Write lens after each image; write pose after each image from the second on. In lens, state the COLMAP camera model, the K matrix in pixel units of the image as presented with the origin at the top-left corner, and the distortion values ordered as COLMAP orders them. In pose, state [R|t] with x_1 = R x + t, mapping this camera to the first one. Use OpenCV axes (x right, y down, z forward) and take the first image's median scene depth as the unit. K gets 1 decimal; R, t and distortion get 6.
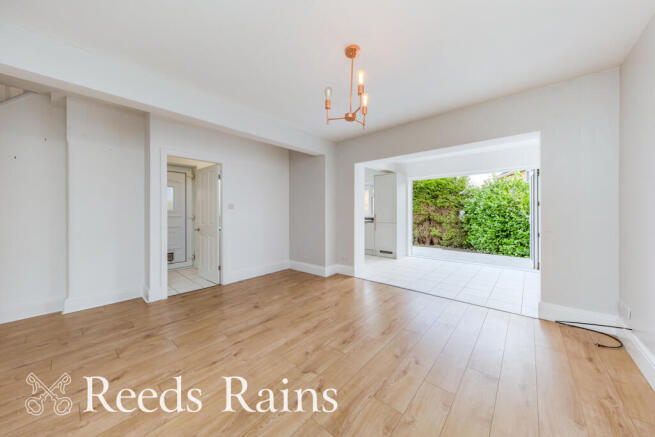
lens RADIAL K [[233.5, 0, 328.9], [0, 233.5, 213.2], [0, 0, 1]] dist [-0.000887, -0.000402]
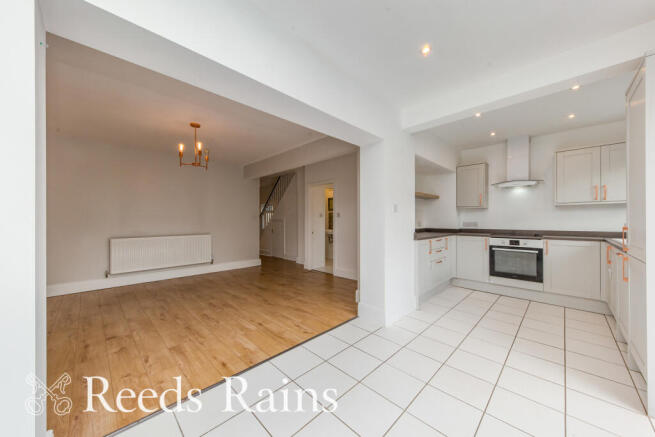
lens RADIAL K [[233.5, 0, 312.4], [0, 233.5, 221.1], [0, 0, 1]] dist [-0.000887, -0.000402]
pose [[-0.101142, 0.006592, -0.994850, 0.331672], [-0.002777, 0.999972, 0.006908, -0.001420], [0.994868, 0.003462, -0.101121, 0.394820]]
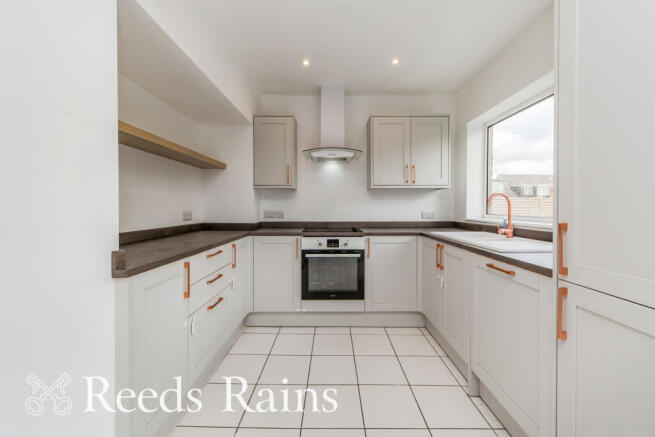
lens RADIAL K [[268.1, 0, 324.5], [0, 268.1, 208.8], [0, 0, 1]] dist [0.000393, -0.000079]
pose [[0.637821, 0.004164, -0.770173, 0.138770], [-0.003697, 0.999990, 0.002344, -0.000984], [0.770176, 0.001352, 0.637830, 0.494670]]
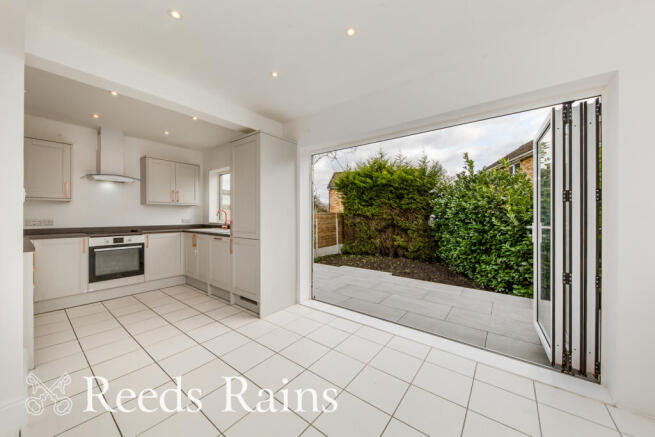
lens RADIAL K [[233.5, 0, 332.2], [0, 233.5, 218.3], [0, 0, 1]] dist [-0.000887, -0.000402]
pose [[0.997717, 0.002180, 0.067501, 0.232254], [-0.002579, 0.999980, 0.005814, -0.001830], [-0.067487, -0.005975, 0.997702, 0.304789]]
